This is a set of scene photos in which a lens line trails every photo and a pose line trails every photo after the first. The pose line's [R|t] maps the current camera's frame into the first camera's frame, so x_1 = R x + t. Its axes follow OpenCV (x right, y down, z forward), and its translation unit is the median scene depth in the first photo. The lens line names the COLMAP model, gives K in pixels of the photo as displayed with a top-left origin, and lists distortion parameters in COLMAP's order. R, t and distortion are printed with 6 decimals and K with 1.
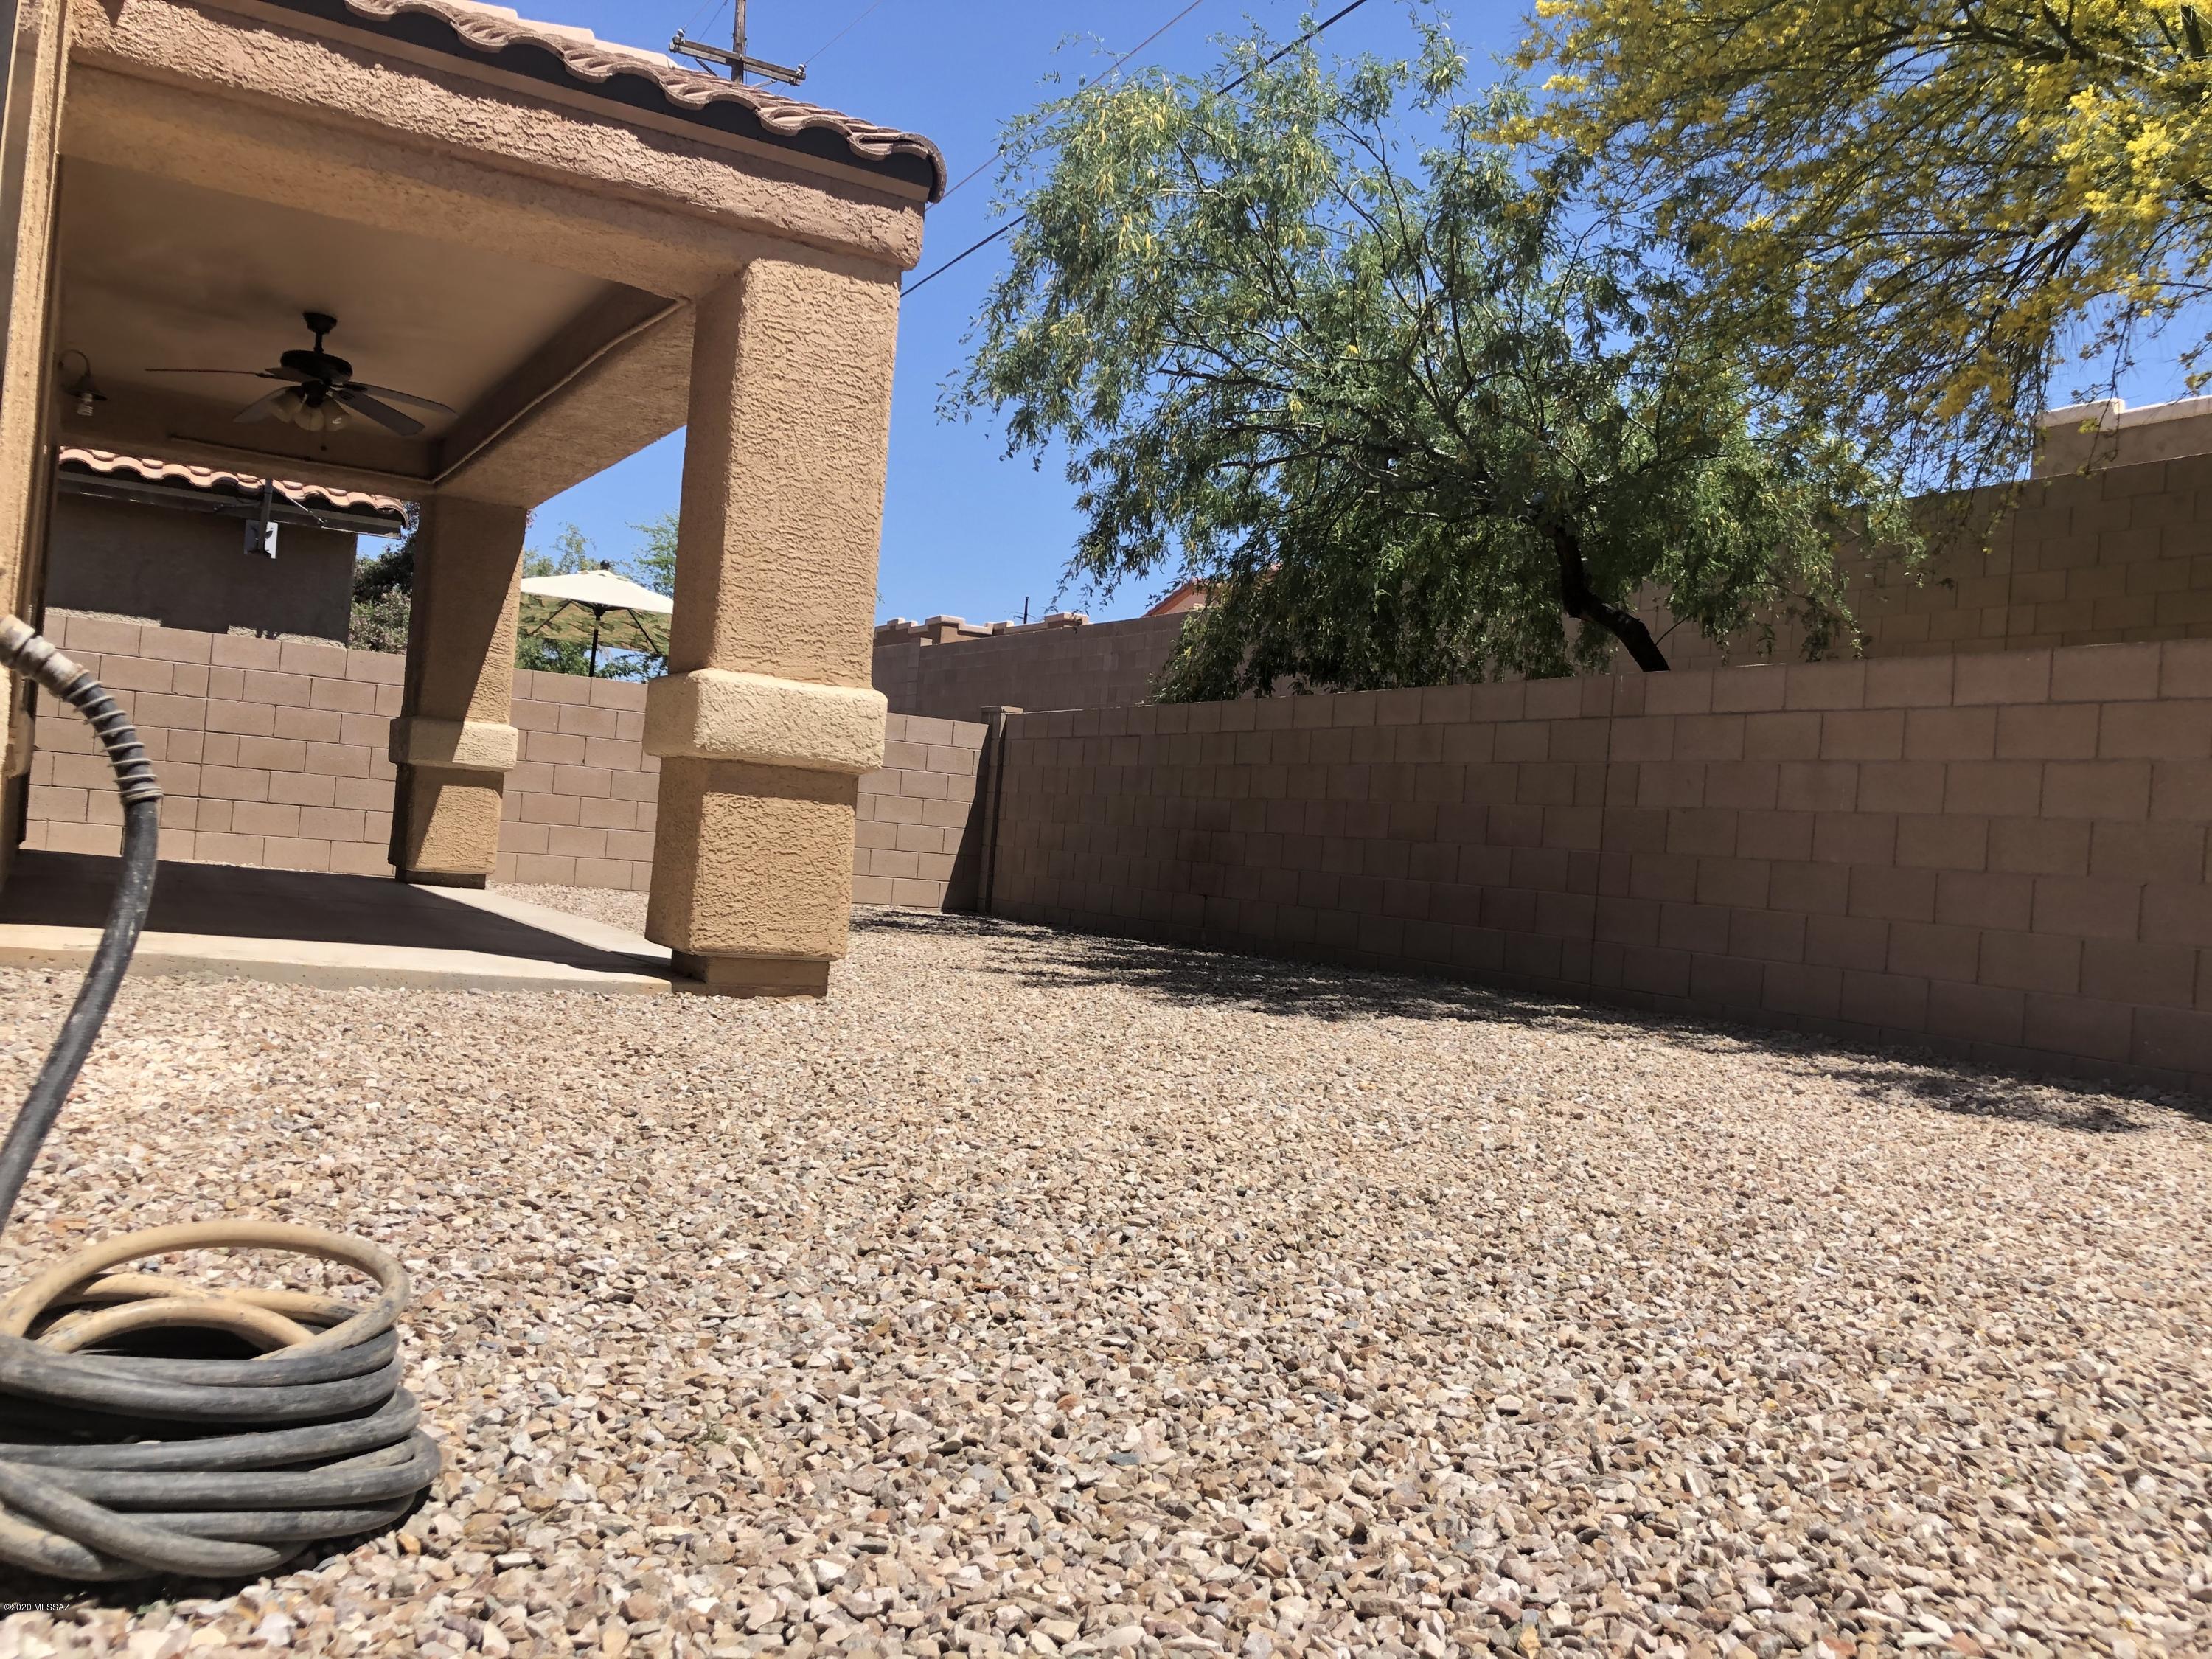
lens RADIAL K [[1816.3, 0, 1110.5], [0, 1816.3, 817.4], [0, 0, 1]] dist [0.012543, -0.011316]
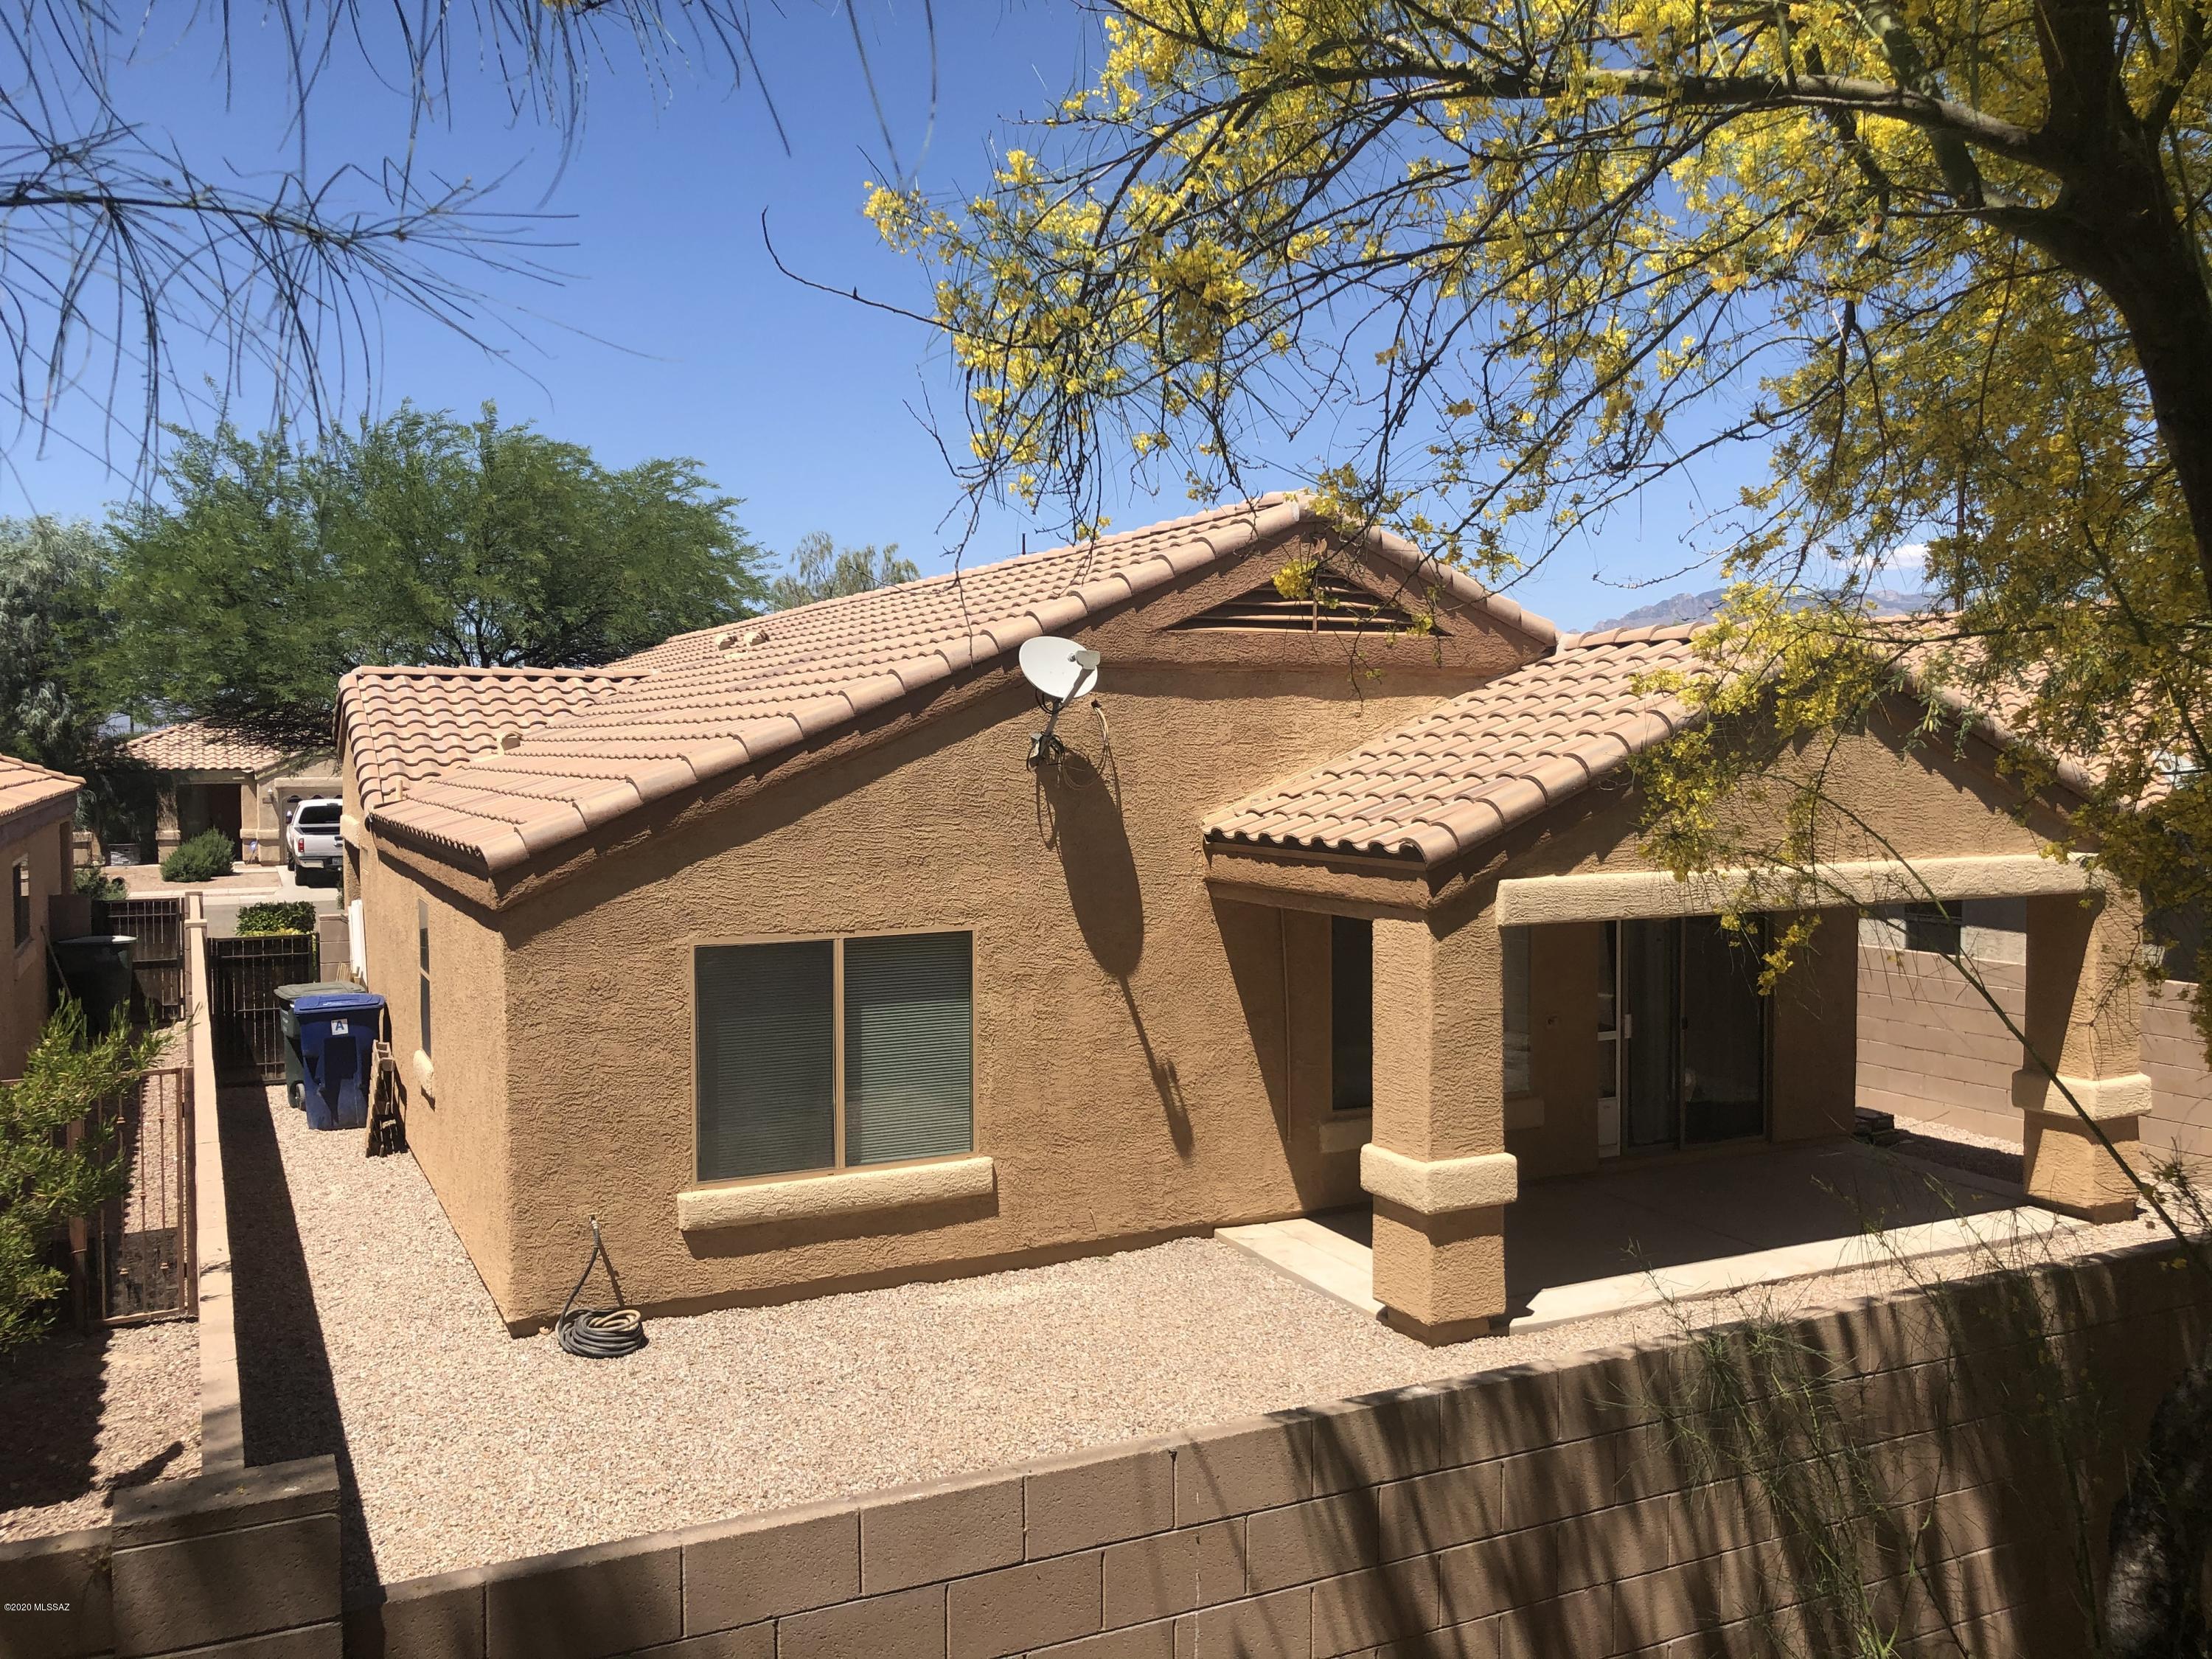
lens RADIAL K [[1800.3, 0, 1108.6], [0, 1800.3, 799.1], [0, 0, 1]] dist [0.055302, -0.090680]
pose [[-0.077211, -0.052143, -0.995650, 1.299597], [0.020467, 0.998338, -0.053871, -0.268435], [0.996805, -0.024537, -0.076016, 0.703828]]
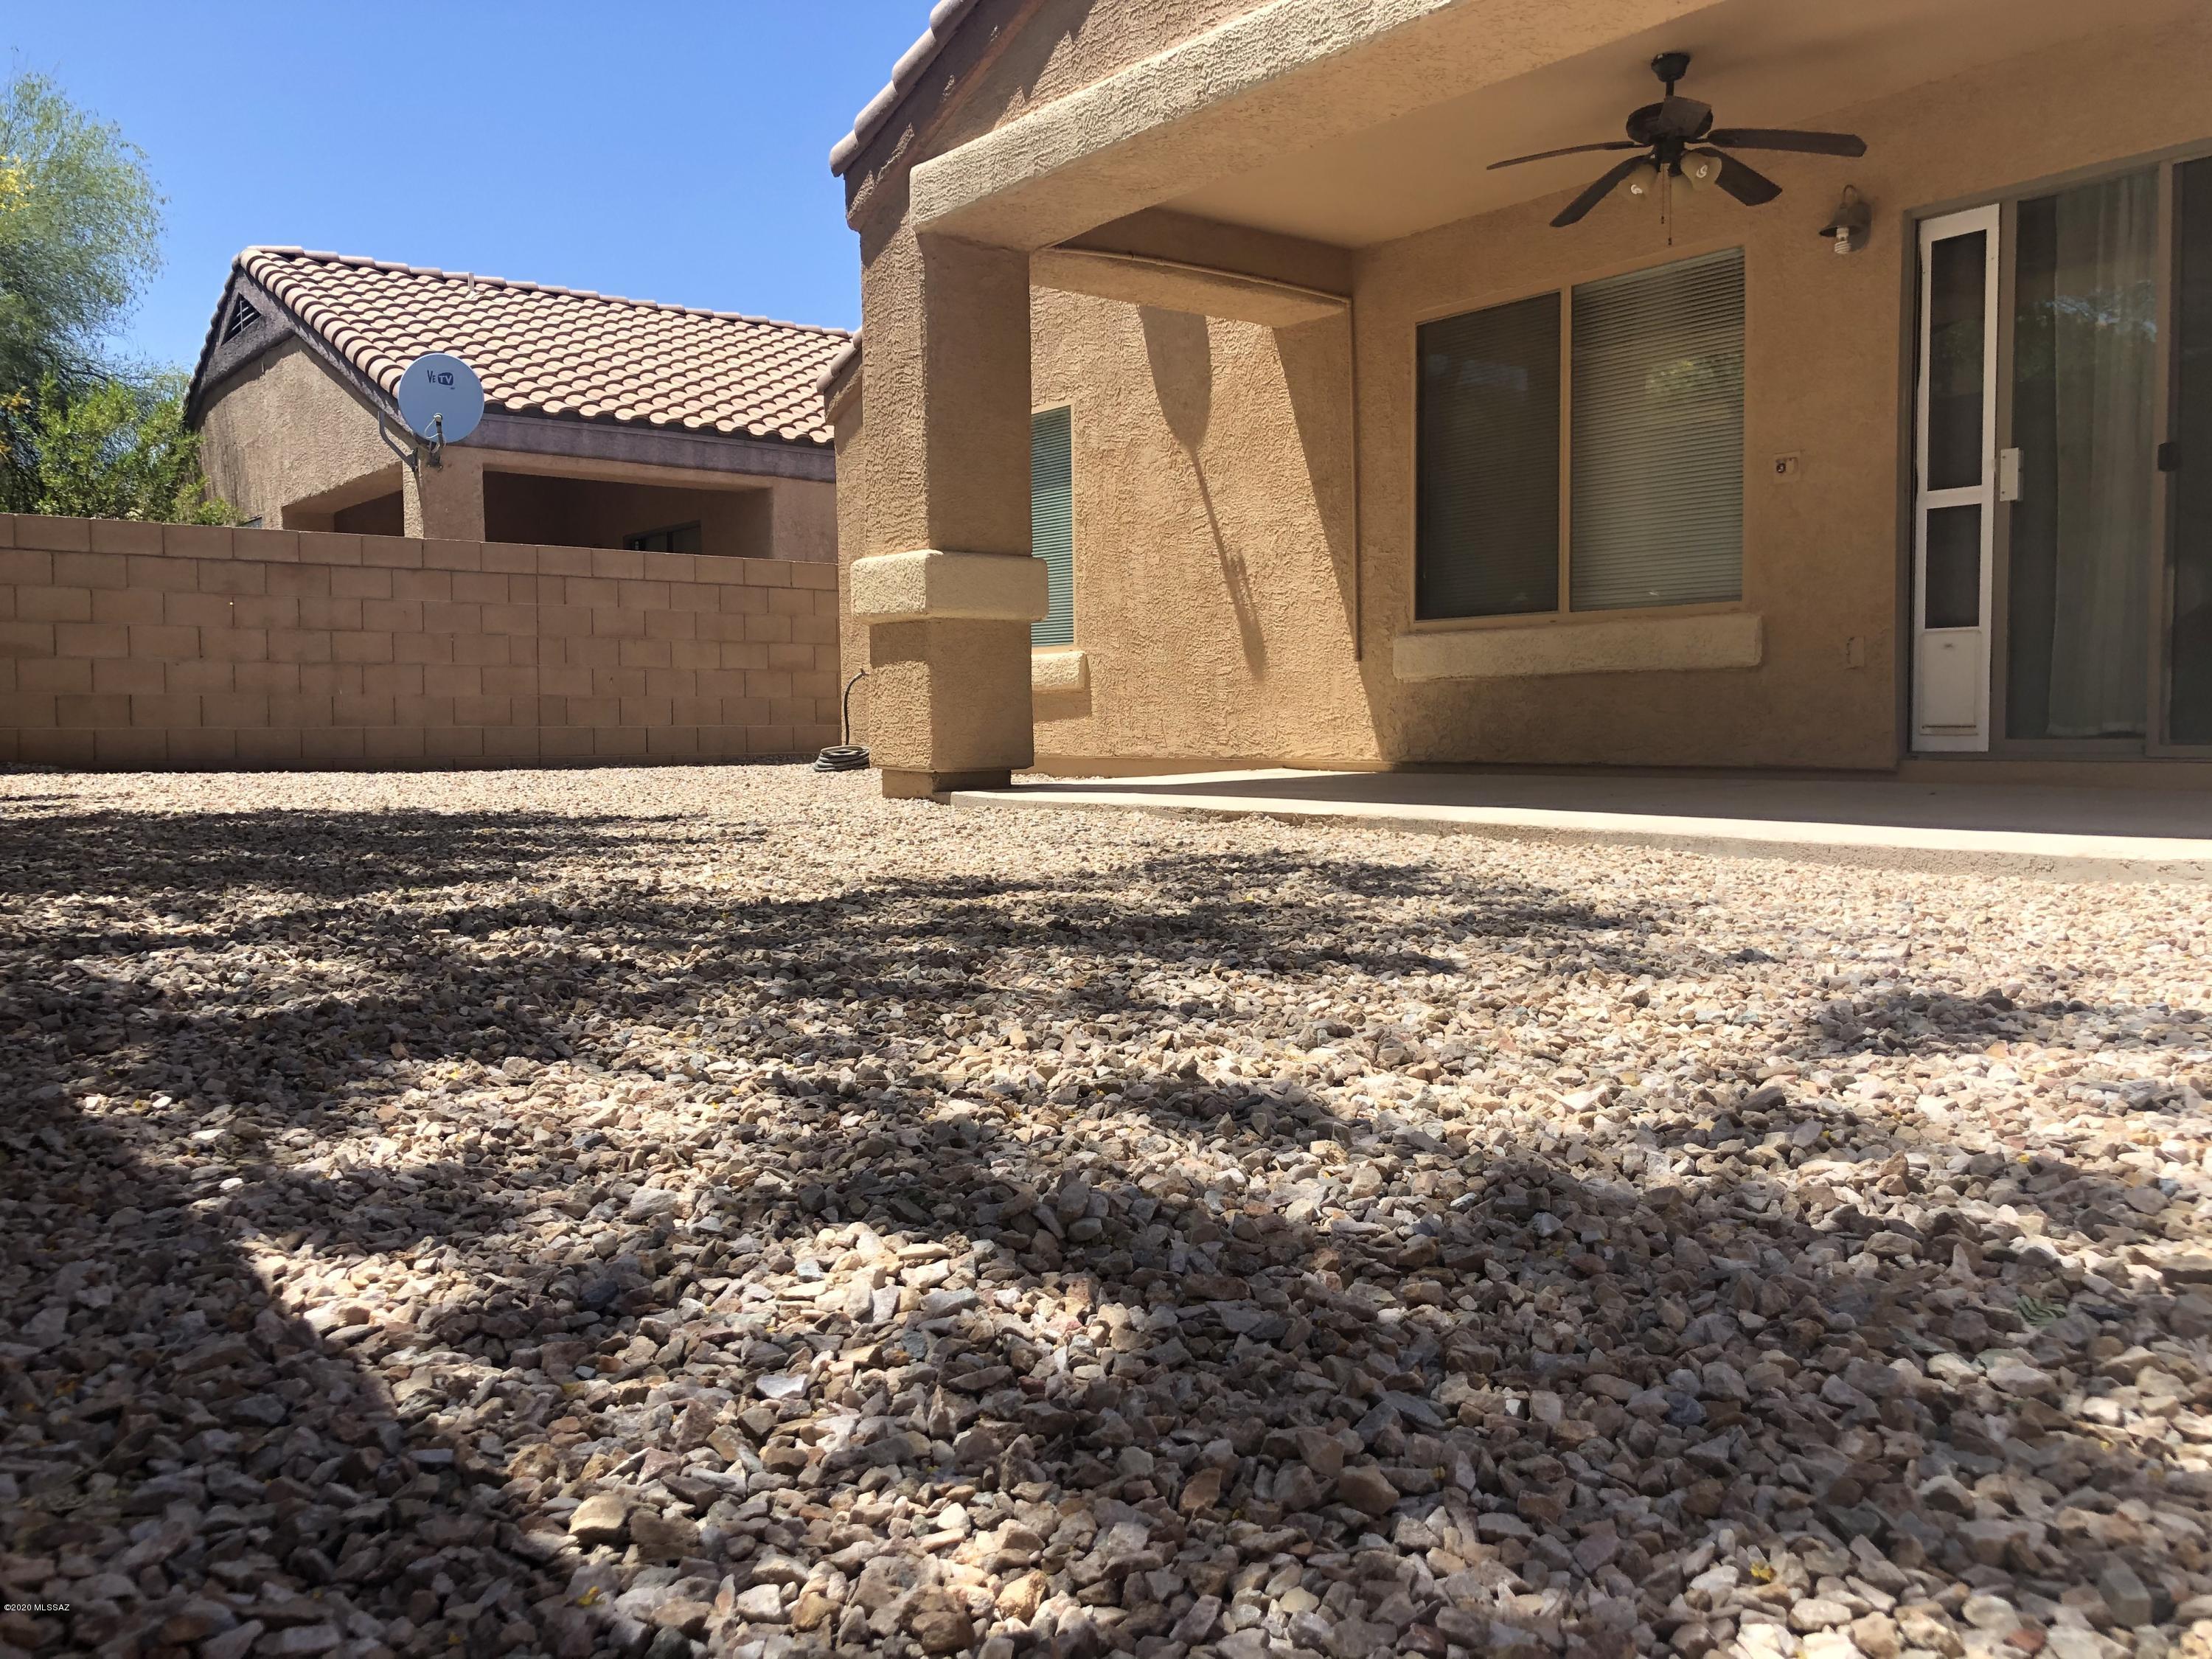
lens RADIAL K [[1865.9, 0, 1106.0], [0, 1865.9, 829.5], [0, 0, 1]] dist [0.067673, -0.003922]
pose [[-0.990308, -0.073145, -0.118064, -0.140567], [-0.075886, 0.996938, 0.018879, 0.074221], [0.116322, 0.027656, -0.992826, 1.993547]]
